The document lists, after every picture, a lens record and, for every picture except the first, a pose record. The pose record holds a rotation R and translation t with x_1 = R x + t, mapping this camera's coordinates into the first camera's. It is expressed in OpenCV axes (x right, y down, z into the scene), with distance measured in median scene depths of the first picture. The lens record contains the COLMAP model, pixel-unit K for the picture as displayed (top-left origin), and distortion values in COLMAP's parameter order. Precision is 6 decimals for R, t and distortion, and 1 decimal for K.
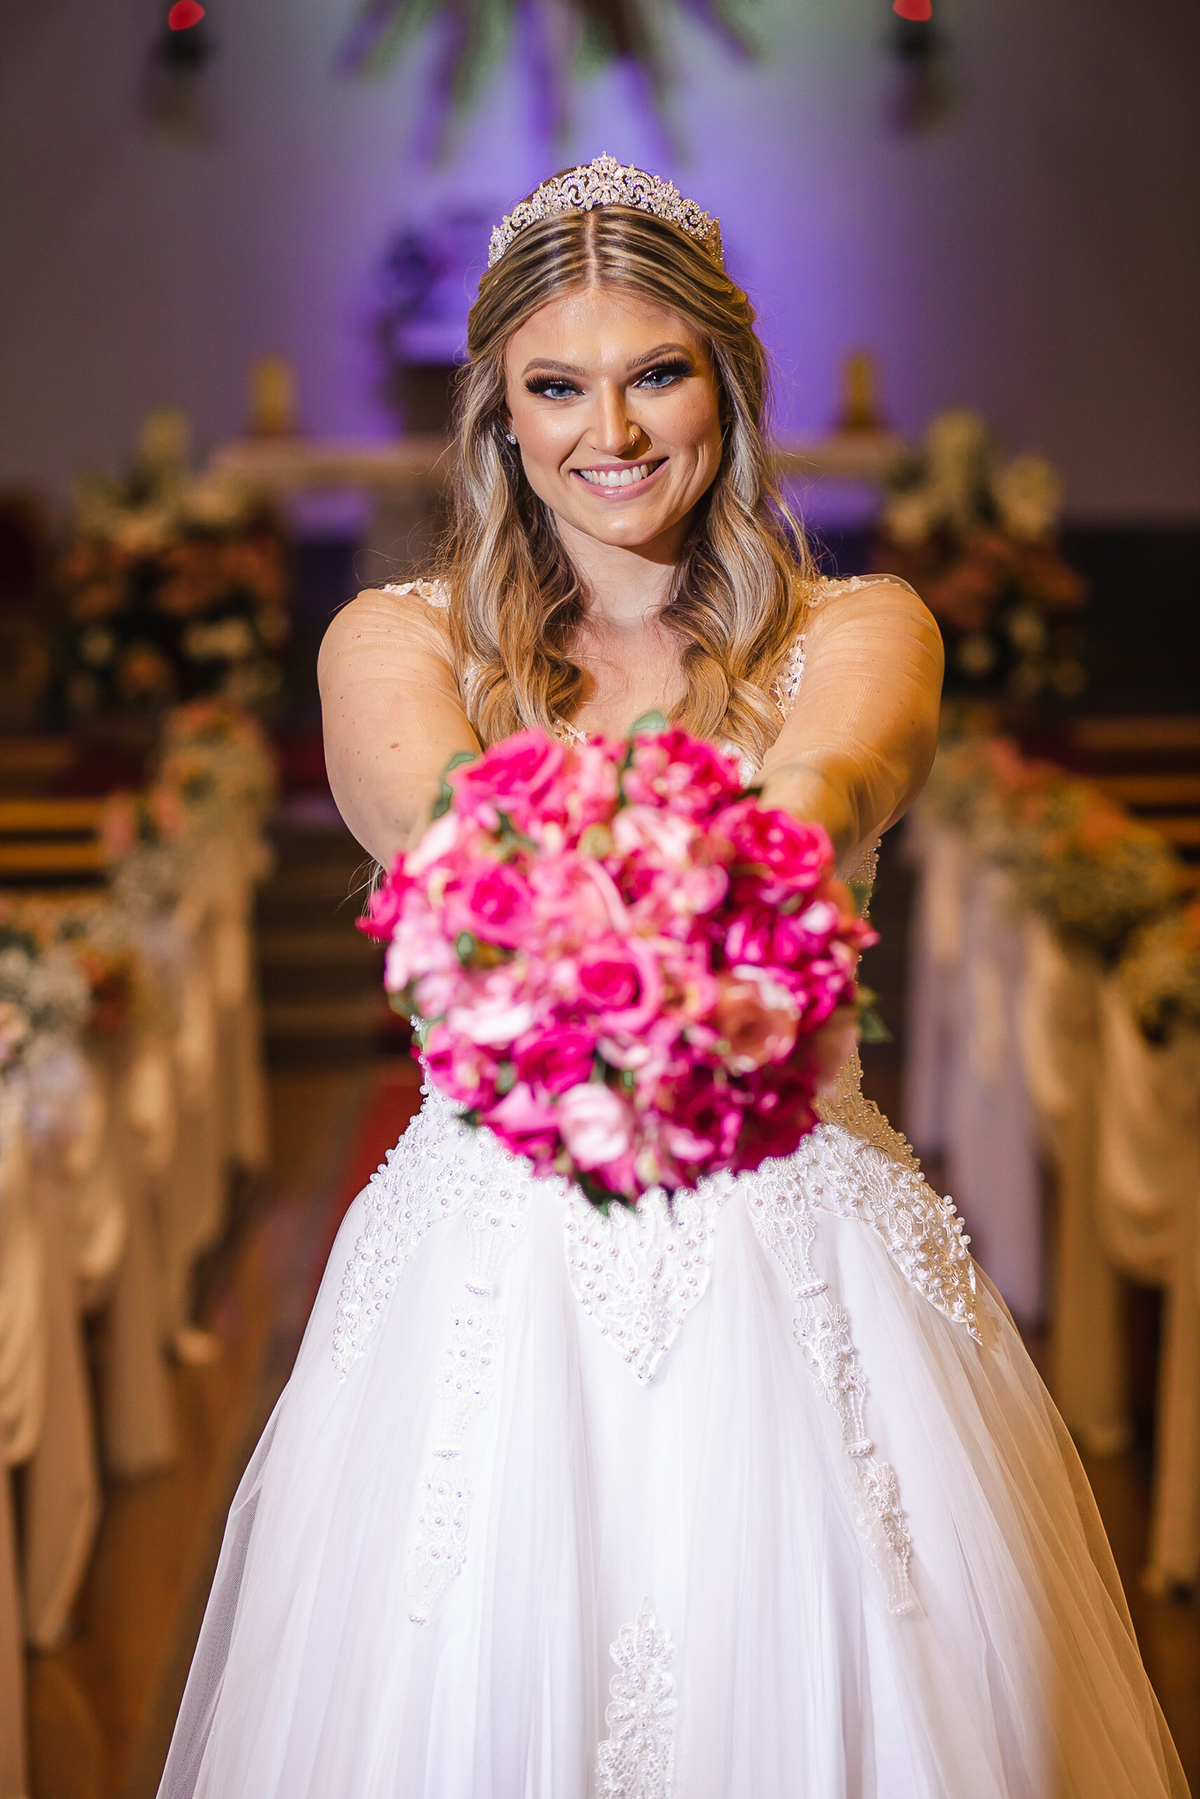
lens RADIAL K [[4452.9, 0, 600.0], [0, 4452.9, 899.5], [0, 0, 1]] dist [-0.053218, -0.207382]
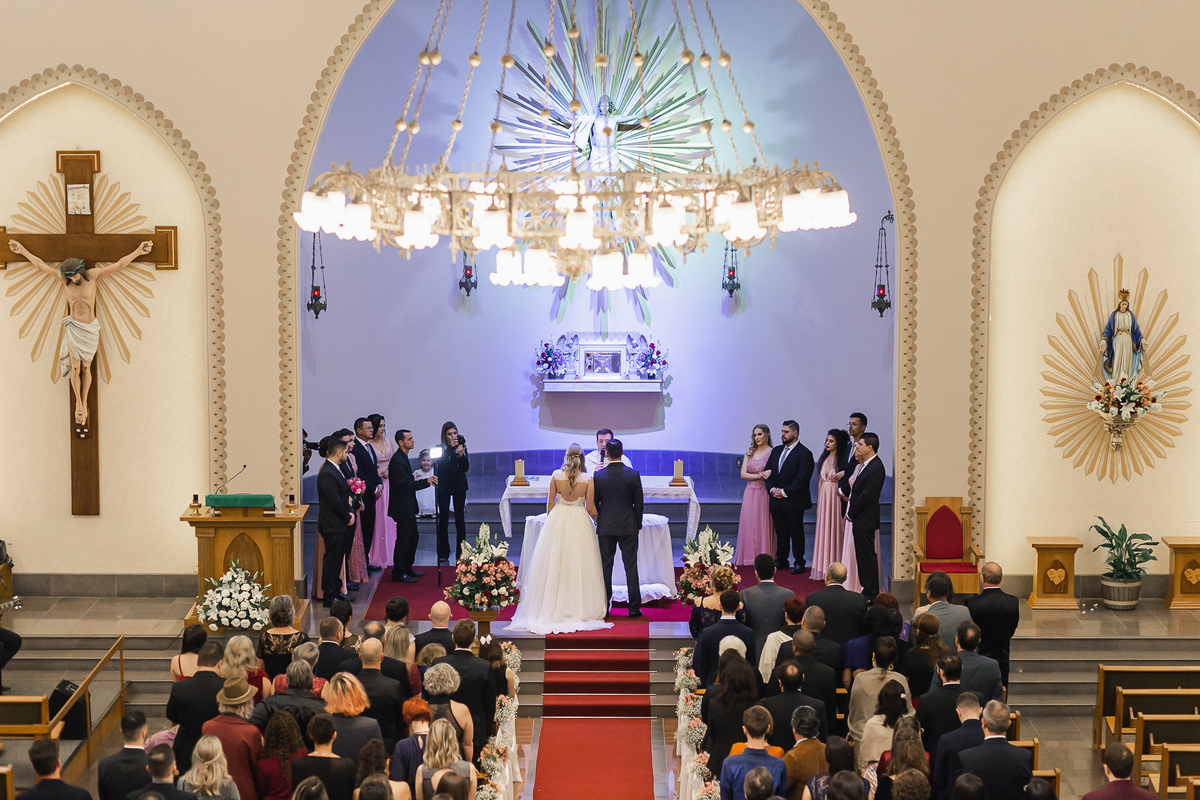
lens RADIAL K [[2832.5, 0, 600.0], [0, 2832.5, 400.0], [0, 0, 1]] dist [0.006868, -0.589857]
pose [[0.999723, 0.019918, -0.012575, 0.020463], [-0.019599, 0.999495, 0.025031, -0.262648], [0.013067, -0.024777, 0.999608, -1.243047]]
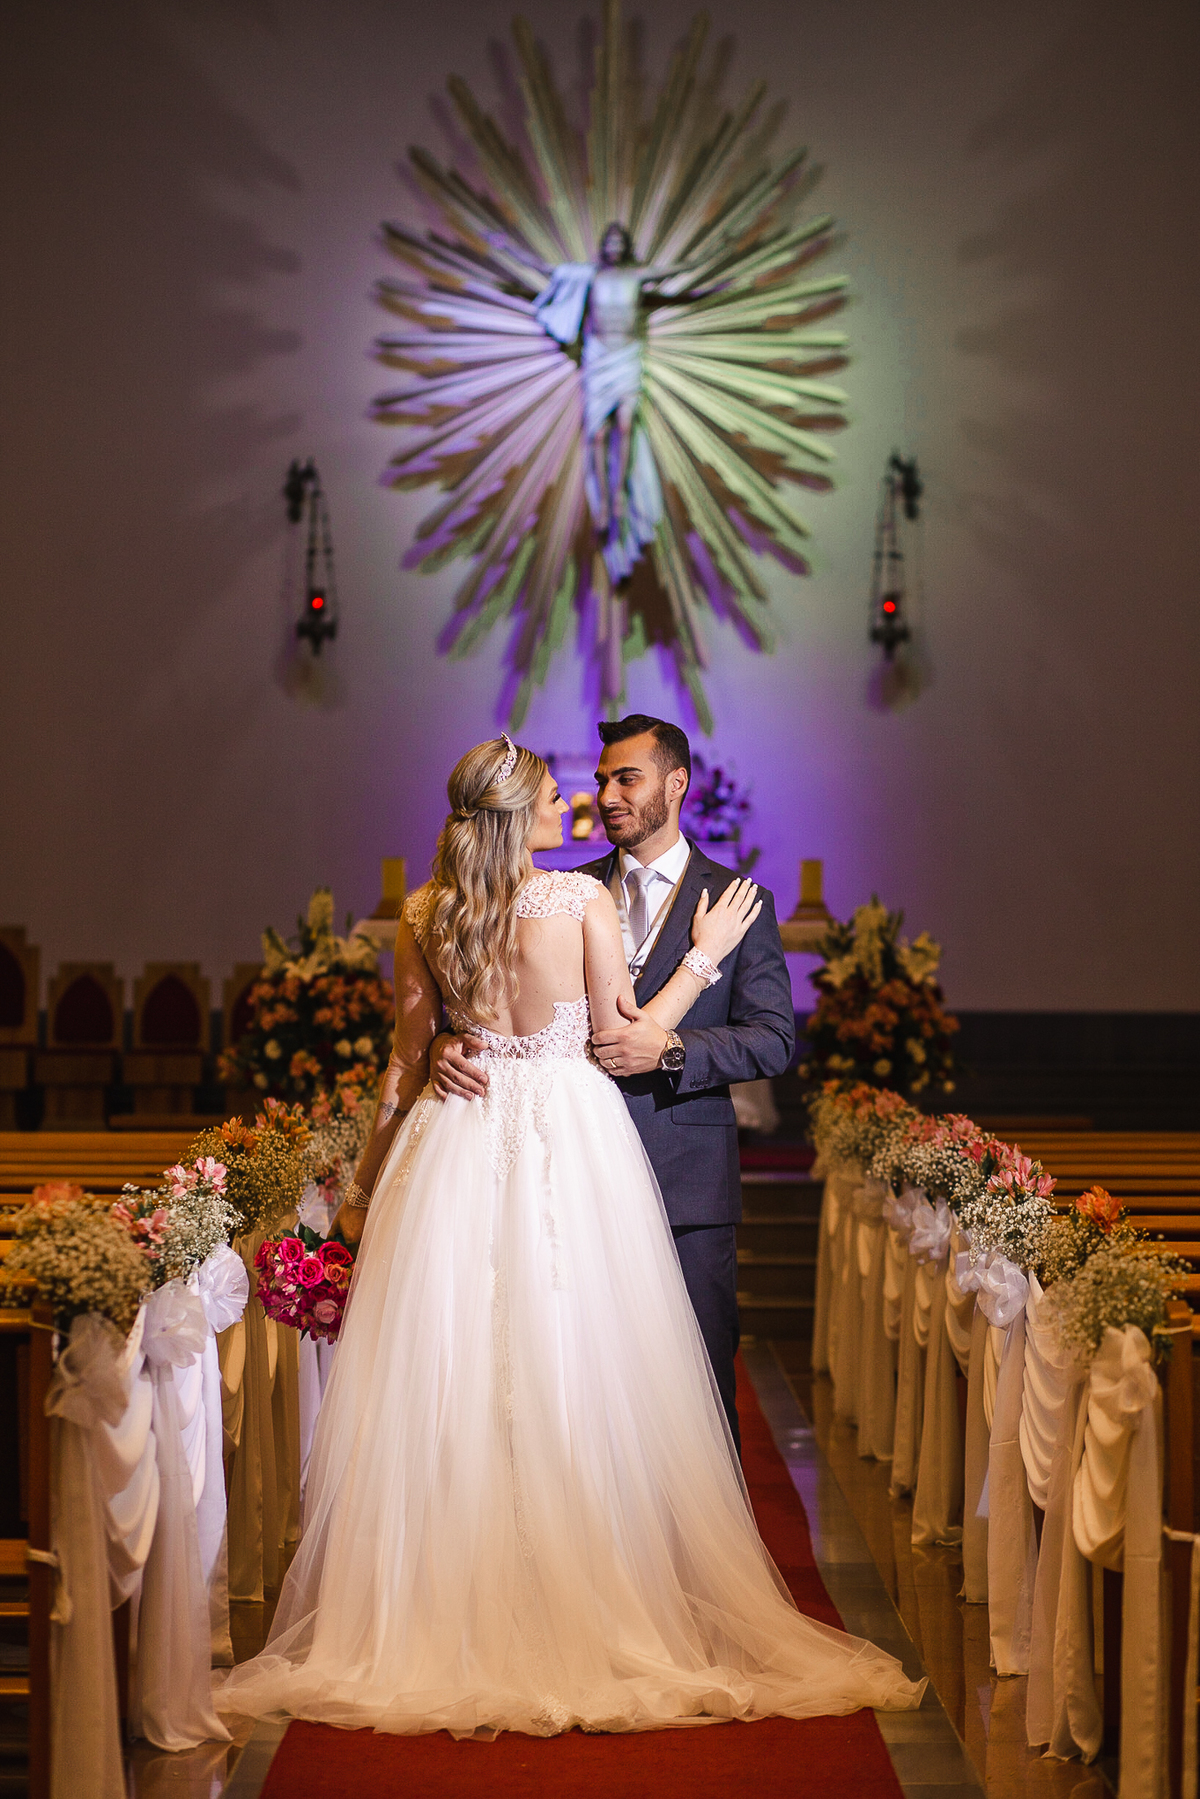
lens RADIAL K [[4452.9, 0, 600.0], [0, 4452.9, 899.5], [0, 0, 1]] dist [-0.053218, -0.207382]
pose [[0.999702, 0.020070, -0.013861, 0.011562], [-0.021644, 0.991958, -0.124704, 0.069907], [0.011246, 0.124967, 0.992097, -0.417823]]
